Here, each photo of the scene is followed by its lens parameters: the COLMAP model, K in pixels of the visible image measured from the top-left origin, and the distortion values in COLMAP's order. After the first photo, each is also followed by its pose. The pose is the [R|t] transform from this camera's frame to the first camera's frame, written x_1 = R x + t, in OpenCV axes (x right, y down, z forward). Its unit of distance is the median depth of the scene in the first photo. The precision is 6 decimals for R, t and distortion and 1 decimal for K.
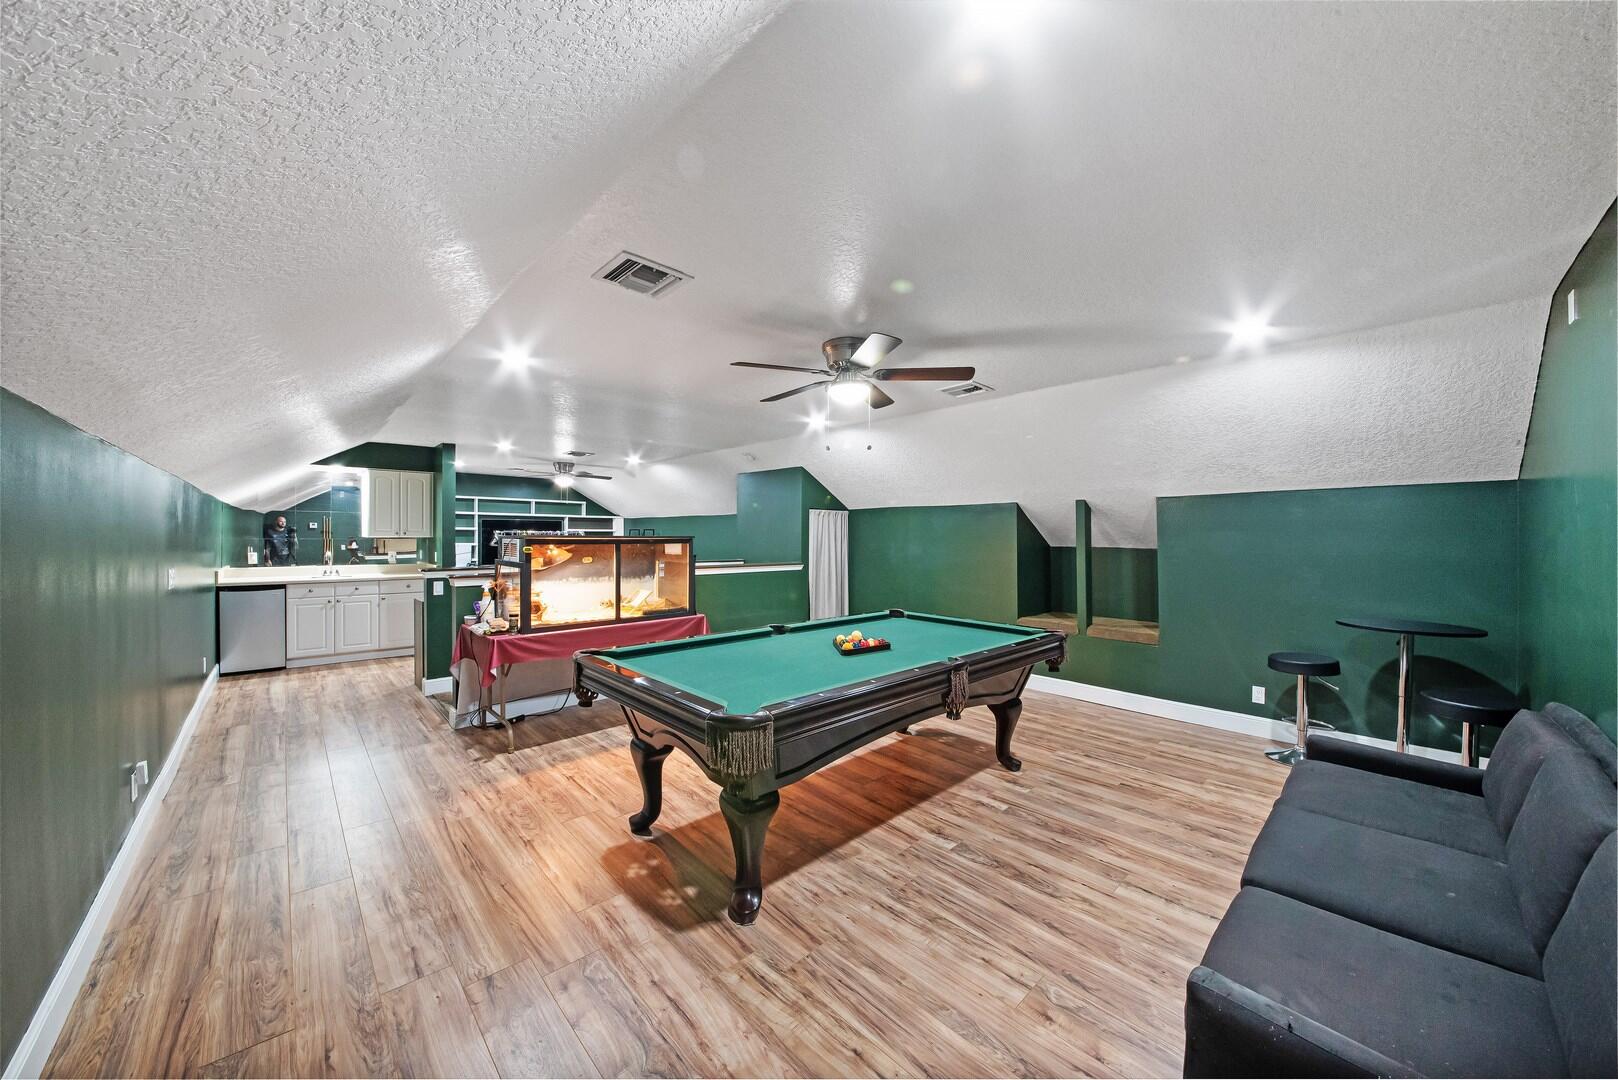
lens RADIAL K [[566.4, 0, 806.9], [0, 566.4, 534.2], [0, 0, 1]] dist [-0.019890, -0.000588]
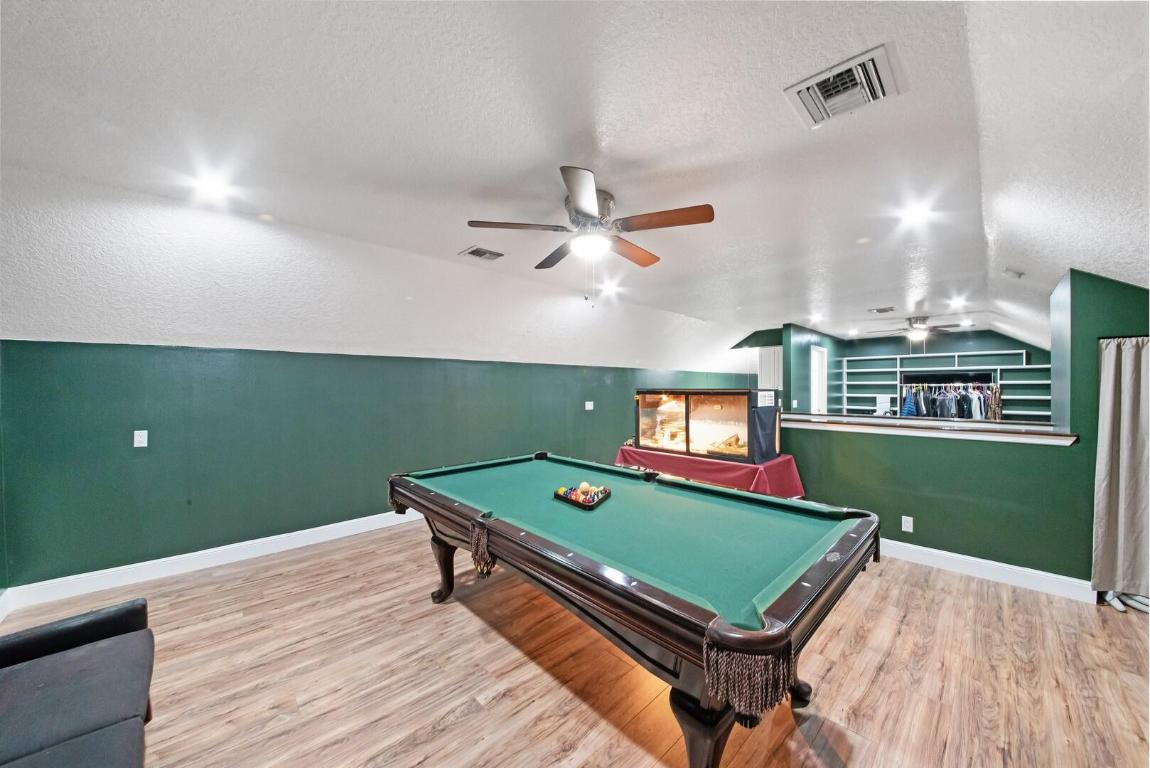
lens RADIAL K [[402.5, 0, 548.8], [0, 402.5, 388.8], [0, 0, 1]] dist [-0.019890, -0.000588]
pose [[-0.012036, 0.004832, -0.999916, 1.002277], [0.000310, 0.999988, 0.004828, 0.002130], [0.999928, -0.000252, -0.012037, 1.186071]]
